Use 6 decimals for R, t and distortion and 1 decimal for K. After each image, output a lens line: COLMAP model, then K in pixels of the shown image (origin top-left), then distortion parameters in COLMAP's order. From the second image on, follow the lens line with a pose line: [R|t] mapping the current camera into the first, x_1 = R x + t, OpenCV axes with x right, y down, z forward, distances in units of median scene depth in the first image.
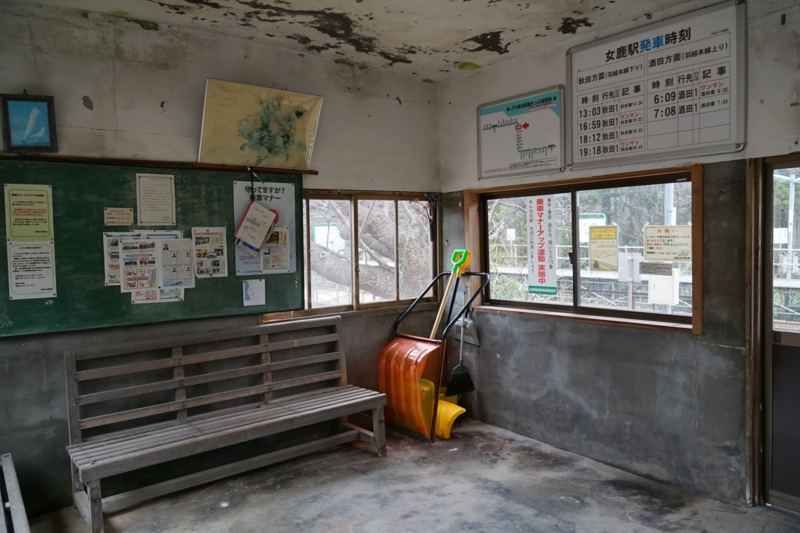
lens RADIAL K [[588.3, 0, 403.8], [0, 588.3, 266.2], [0, 0, 1]] dist [-0.004944, -0.007580]
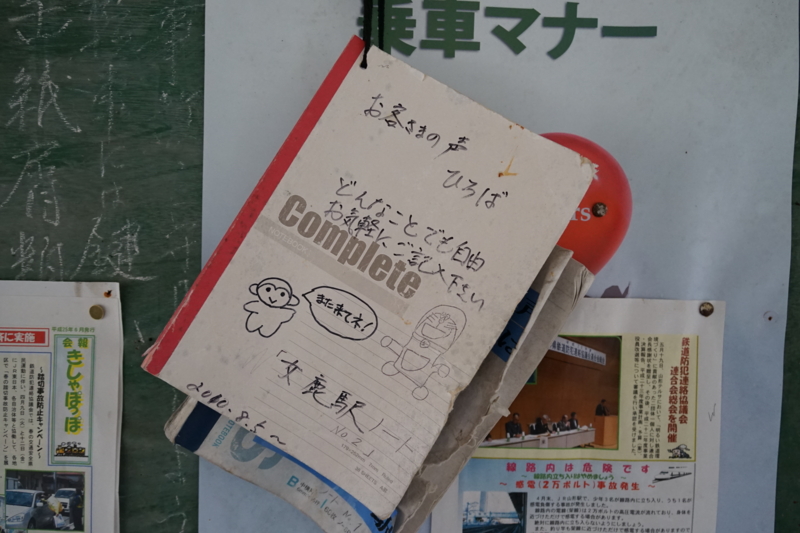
lens RADIAL K [[588.3, 0, 401.3], [0, 588.3, 266.2], [0, 0, 1]] dist [-0.004944, -0.007580]
pose [[0.810317, 0.048742, -0.583961, -0.188867], [-0.062669, 0.998028, -0.003658, -0.071228], [0.582631, 0.039561, 0.811773, 0.918312]]
